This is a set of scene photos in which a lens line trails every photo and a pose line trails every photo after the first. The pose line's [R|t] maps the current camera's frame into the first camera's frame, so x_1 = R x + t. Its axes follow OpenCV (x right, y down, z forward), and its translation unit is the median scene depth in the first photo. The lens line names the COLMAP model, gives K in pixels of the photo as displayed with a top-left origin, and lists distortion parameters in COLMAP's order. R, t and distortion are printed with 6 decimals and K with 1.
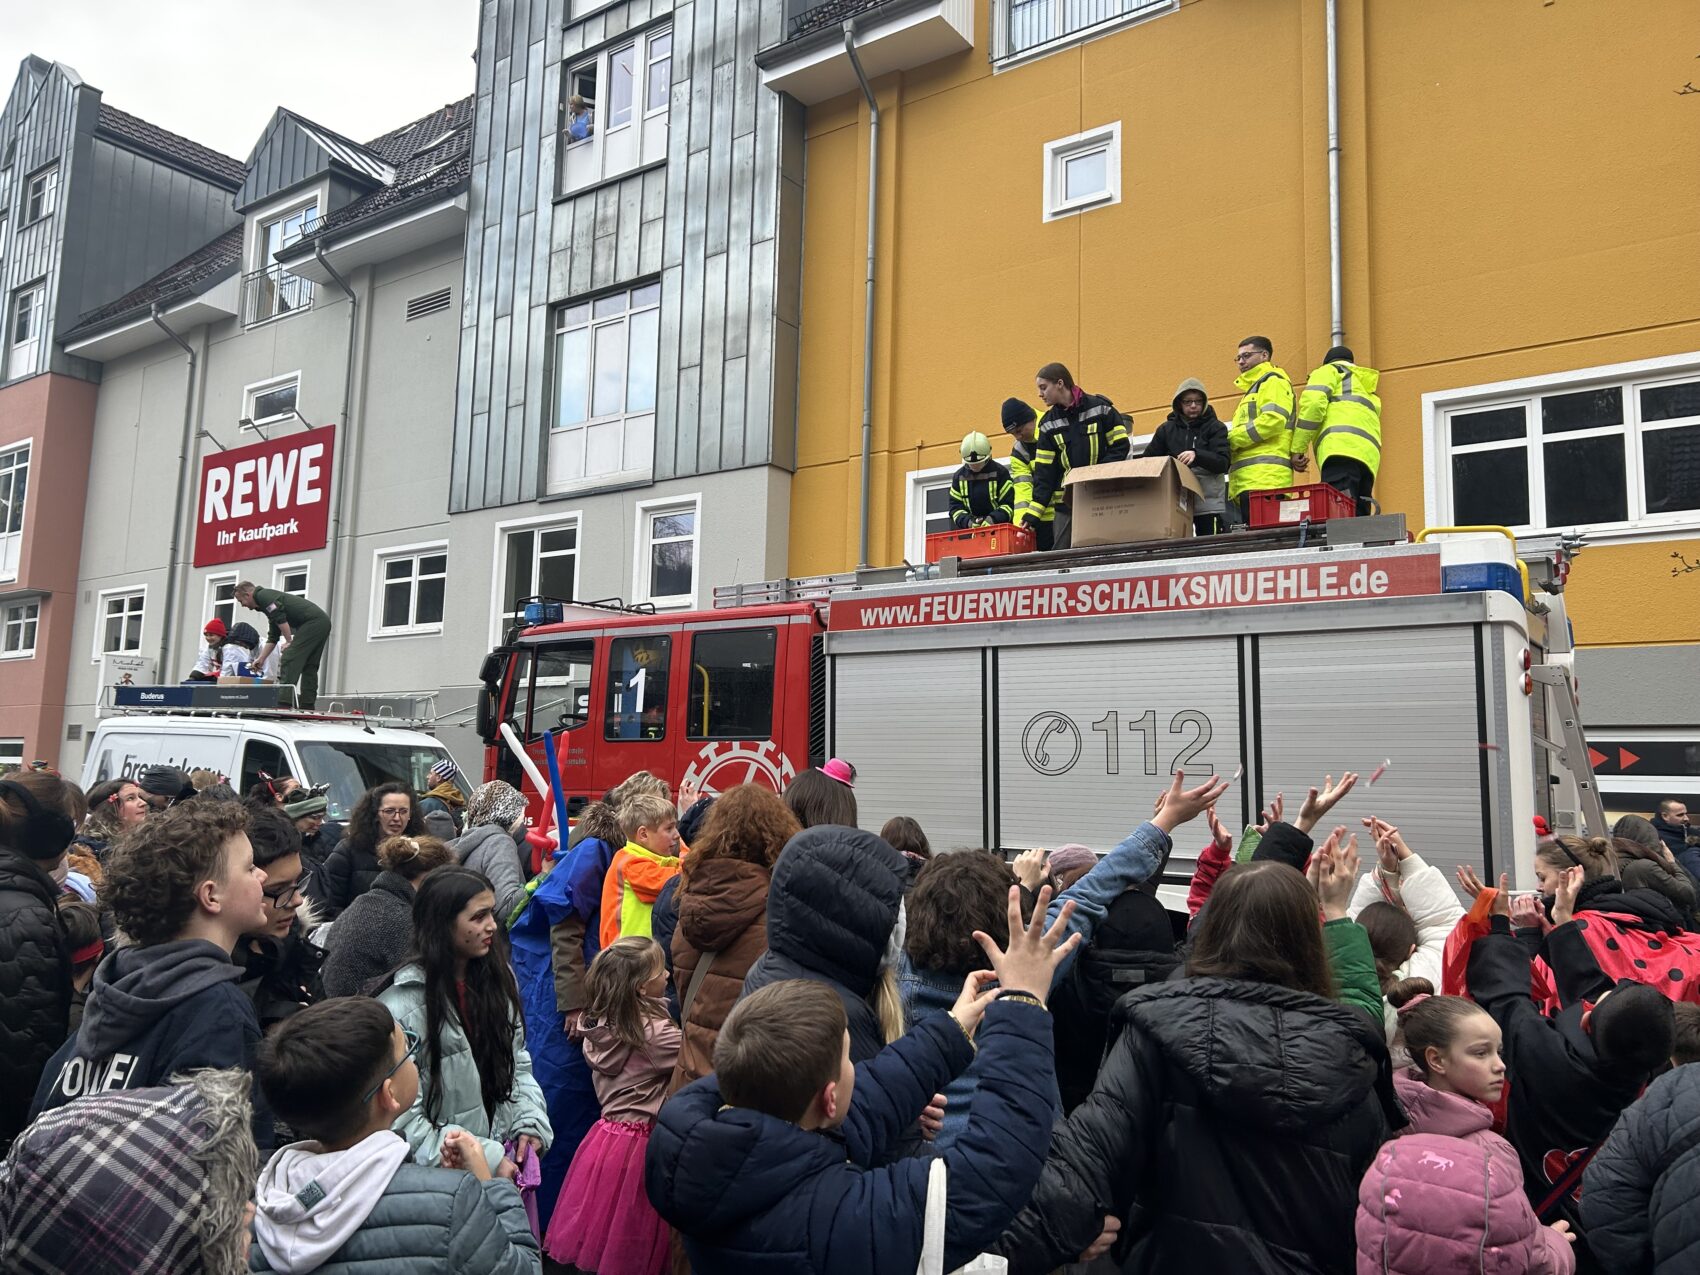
lens RADIAL K [[1270.7, 0, 840.7], [0, 1270.7, 642.6], [0, 0, 1]] dist [-0.021415, -0.021994]
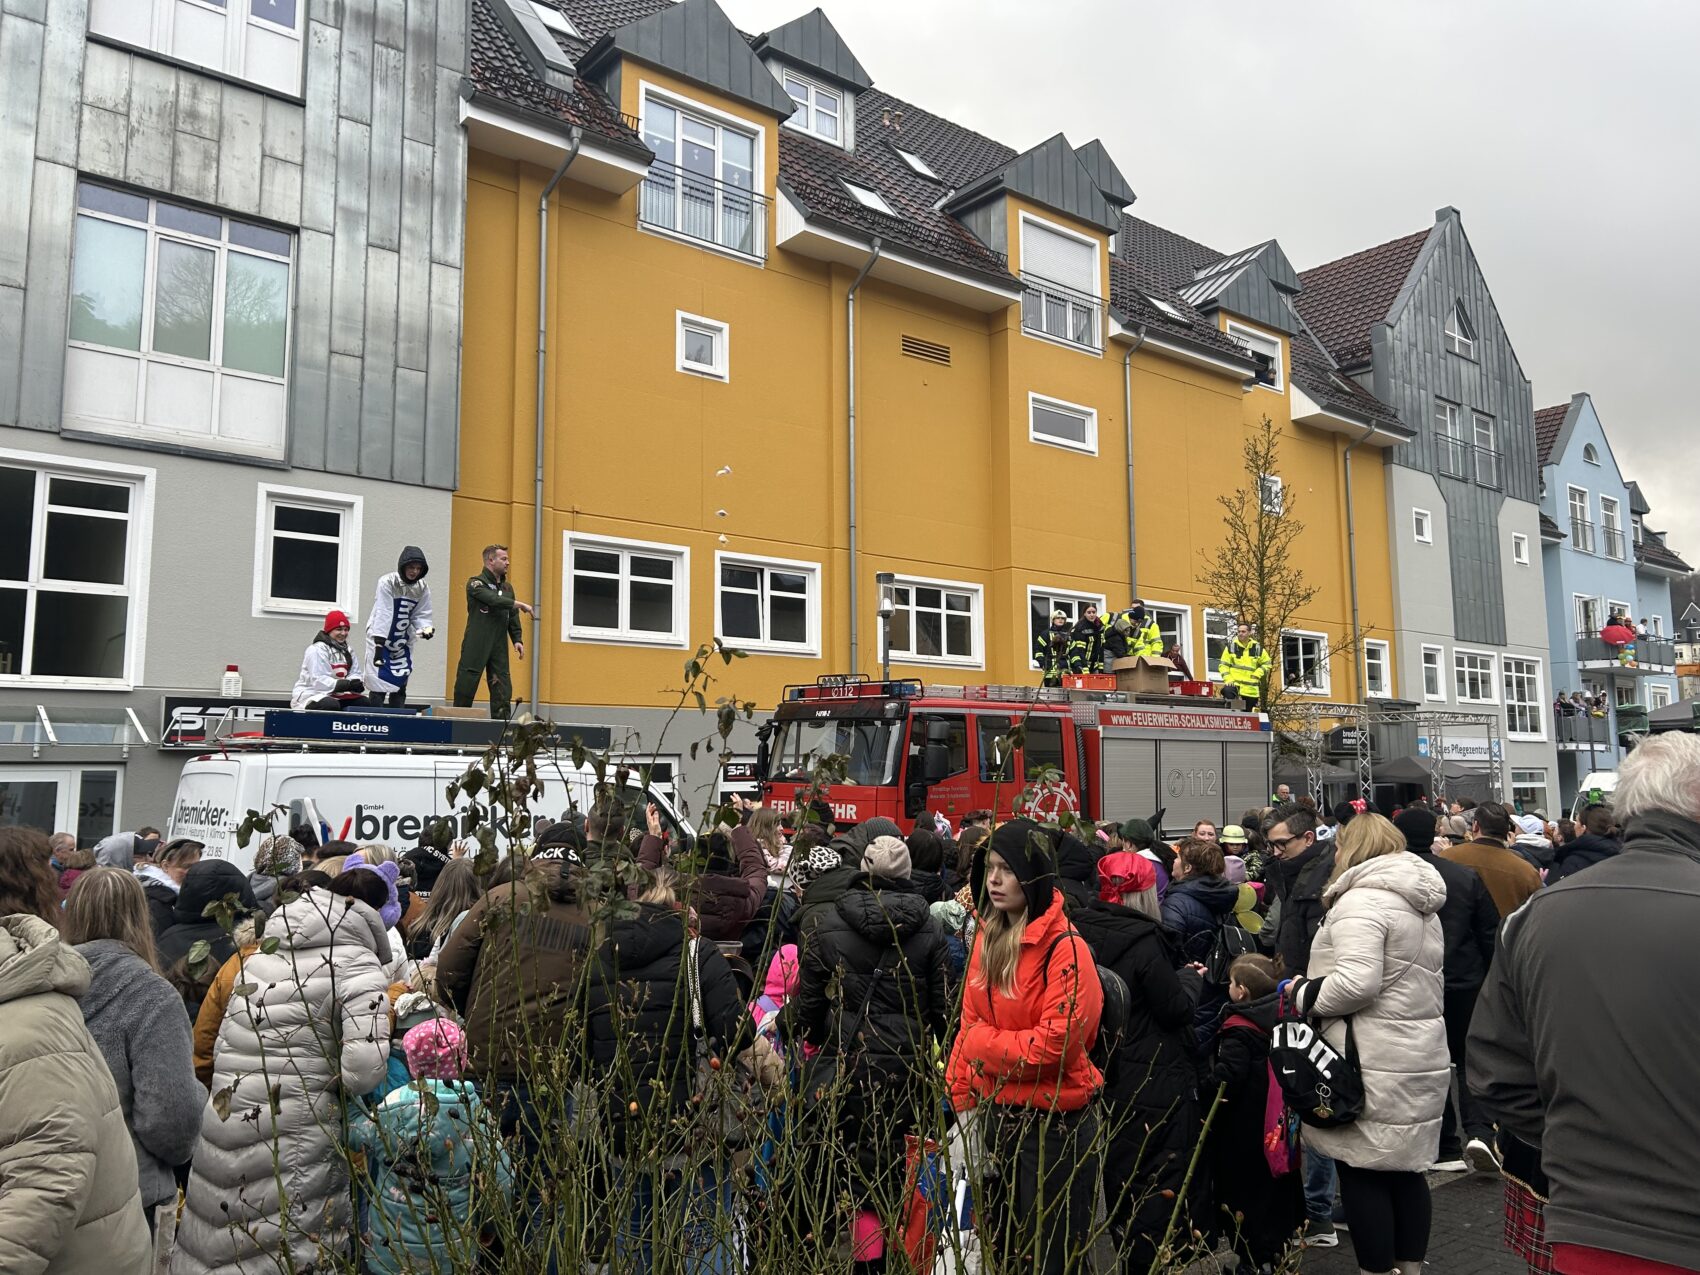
lens RADIAL K [[1270.7, 0, 846.3], [0, 1270.7, 634.3], [0, 0, 1]] dist [-0.021415, -0.021994]
pose [[0.251381, 0.085056, 0.964144, -0.880810], [-0.096586, 0.993364, -0.062450, 0.005213], [-0.963057, -0.077424, 0.257928, 0.394292]]
